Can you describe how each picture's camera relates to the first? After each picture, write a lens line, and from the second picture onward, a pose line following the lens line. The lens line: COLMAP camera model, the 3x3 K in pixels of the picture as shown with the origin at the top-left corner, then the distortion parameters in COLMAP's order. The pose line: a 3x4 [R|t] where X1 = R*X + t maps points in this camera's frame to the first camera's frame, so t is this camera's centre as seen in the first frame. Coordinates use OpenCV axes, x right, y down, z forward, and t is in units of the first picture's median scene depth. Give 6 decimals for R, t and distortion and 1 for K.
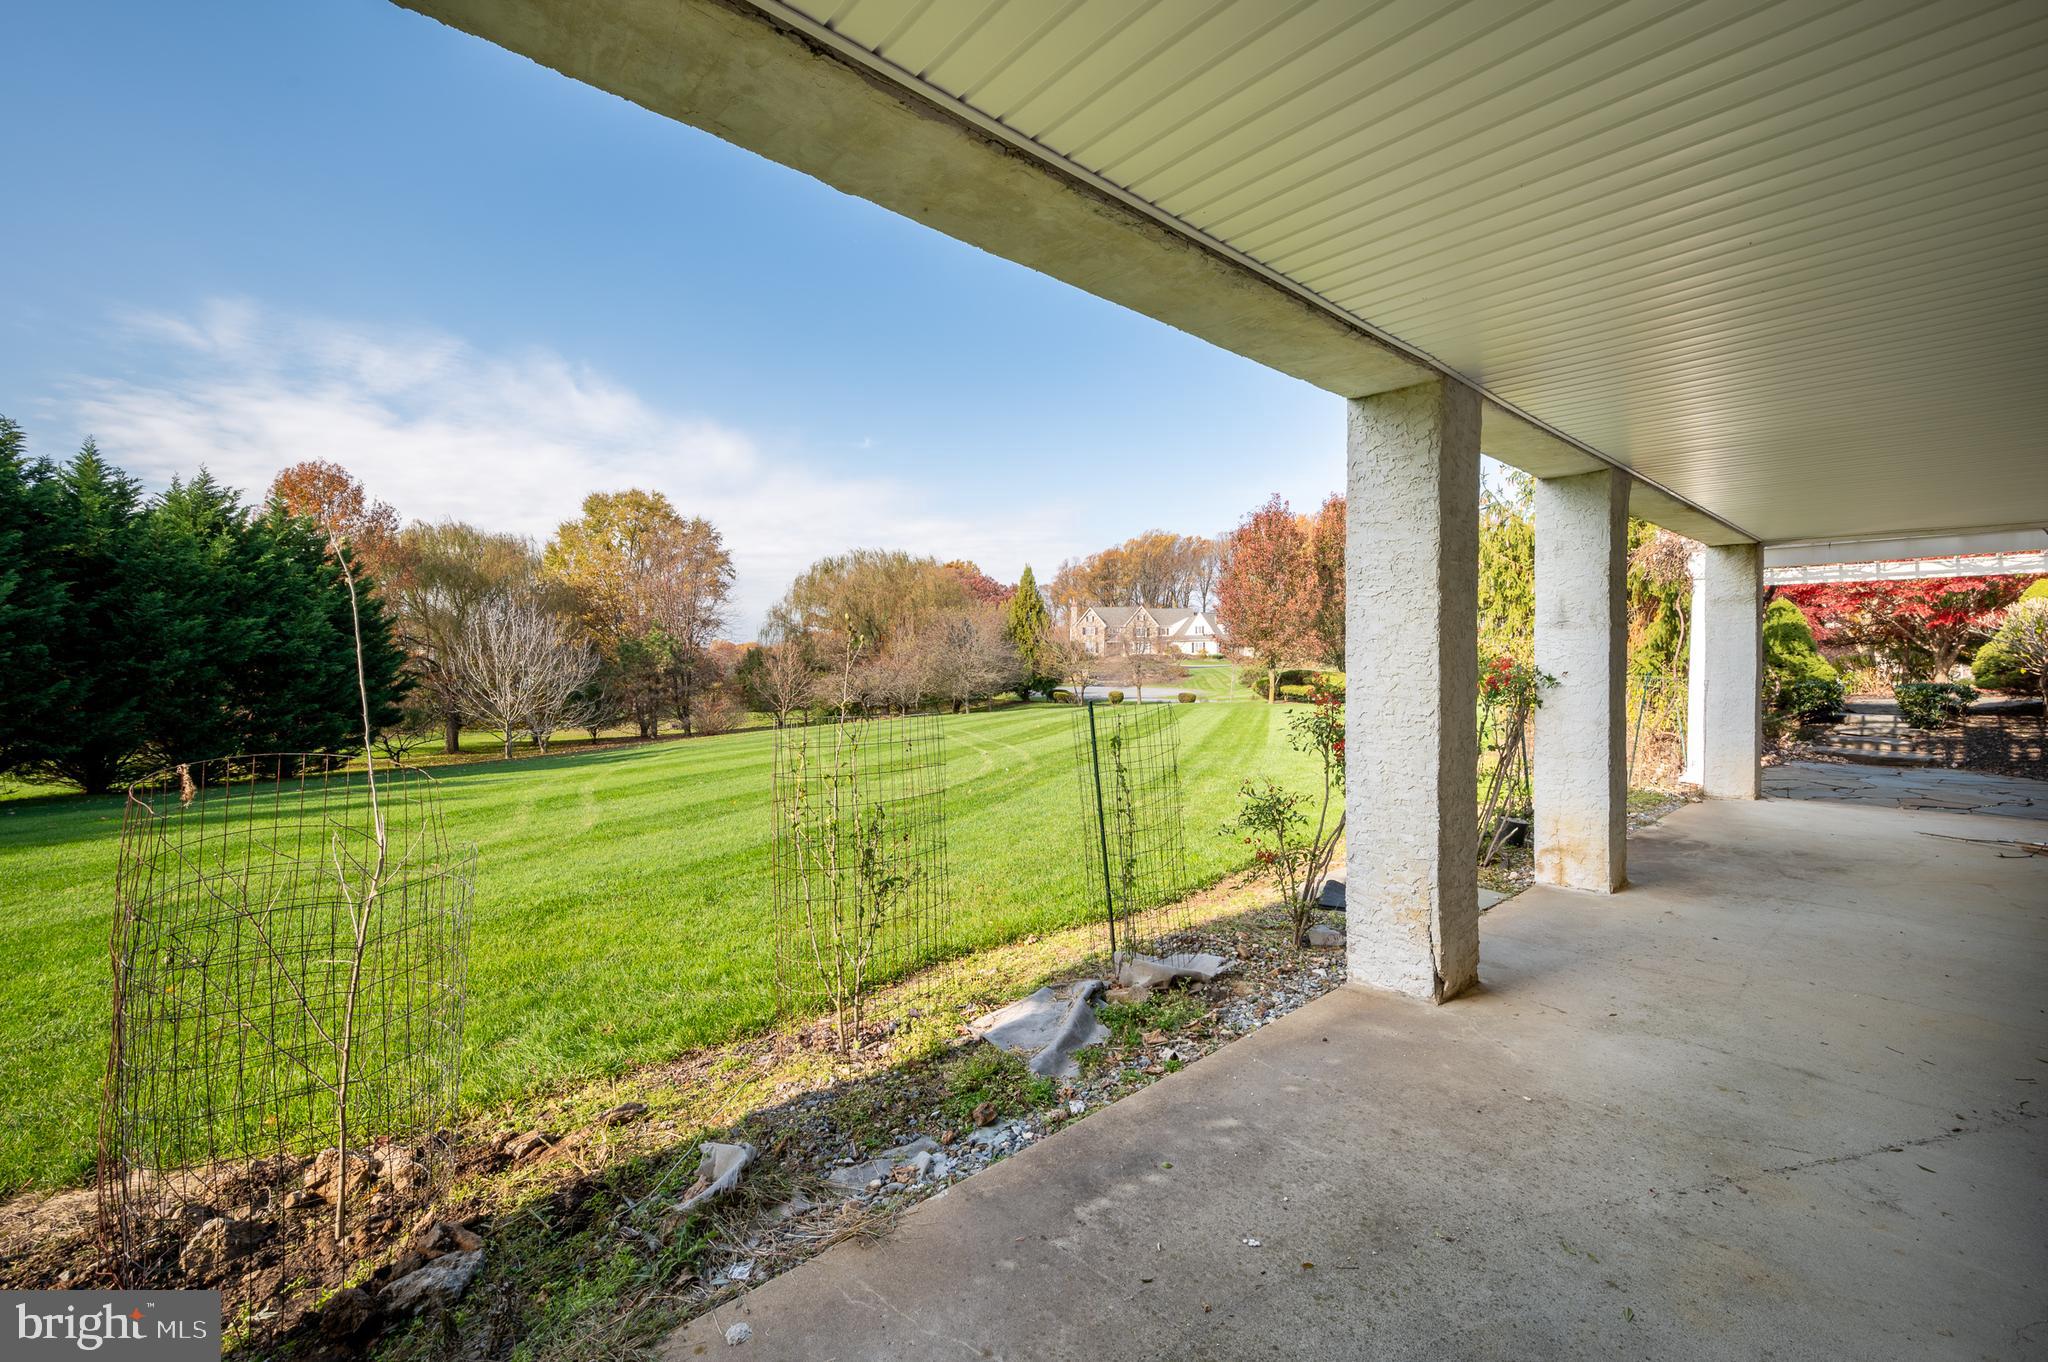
lens RADIAL K [[838.5, 0, 1029.8], [0, 838.5, 663.2], [0, 0, 1]] dist [-0.004000, 0.000705]
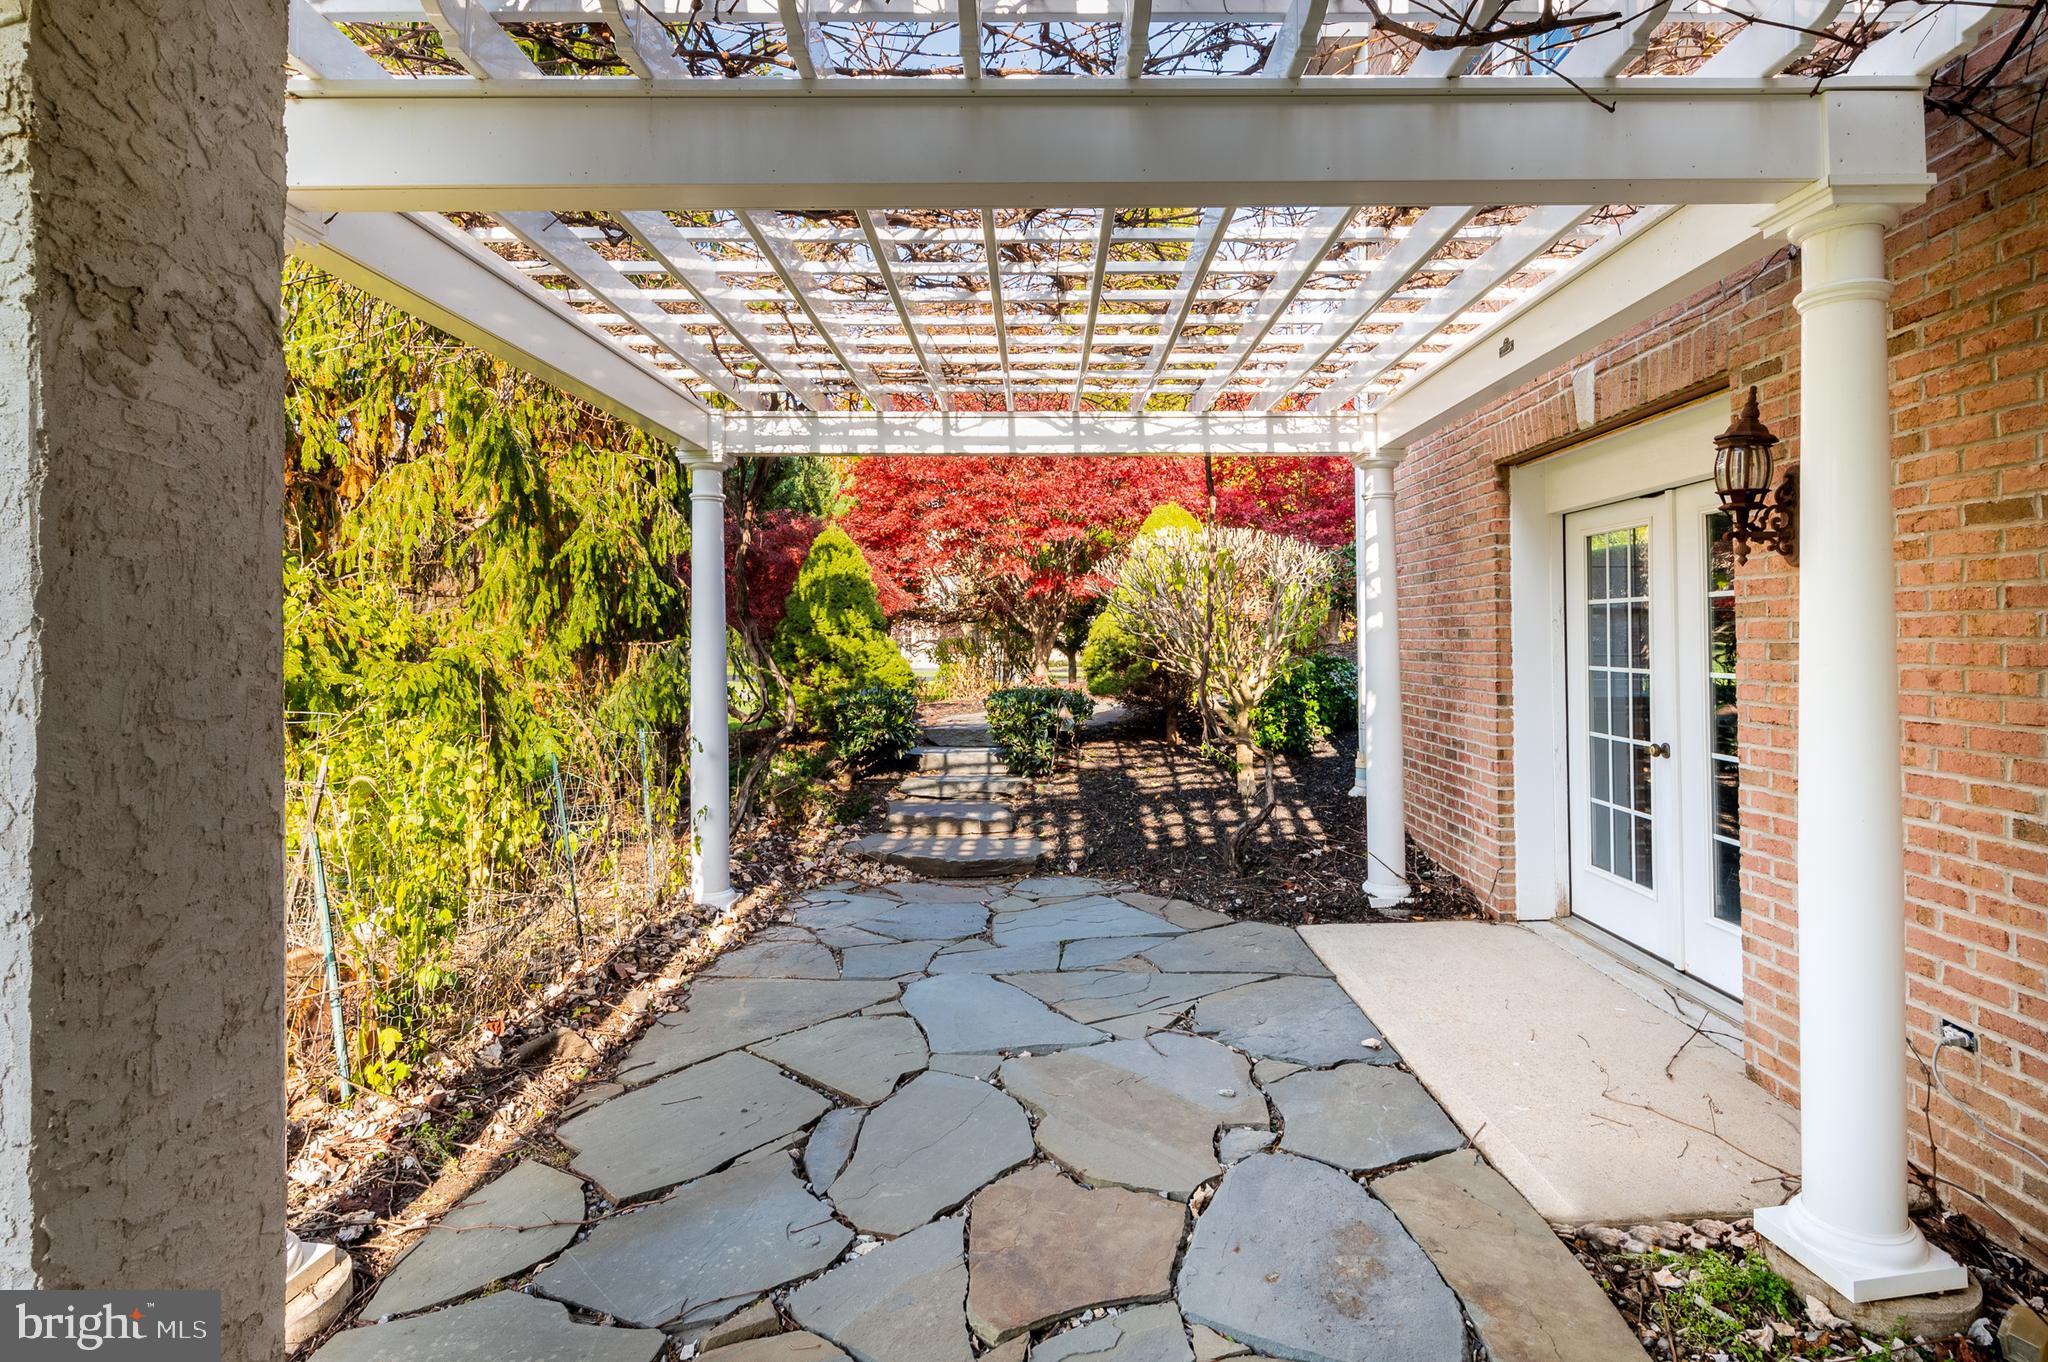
lens RADIAL K [[838.5, 0, 1060.3], [0, 838.5, 626.0], [0, 0, 1]] dist [-0.004000, 0.000705]
pose [[0.648498, 0.006521, 0.761189, 0.191345], [0.013713, 0.999701, -0.020247, -0.001362], [-0.761093, 0.023568, 0.648214, 0.179464]]
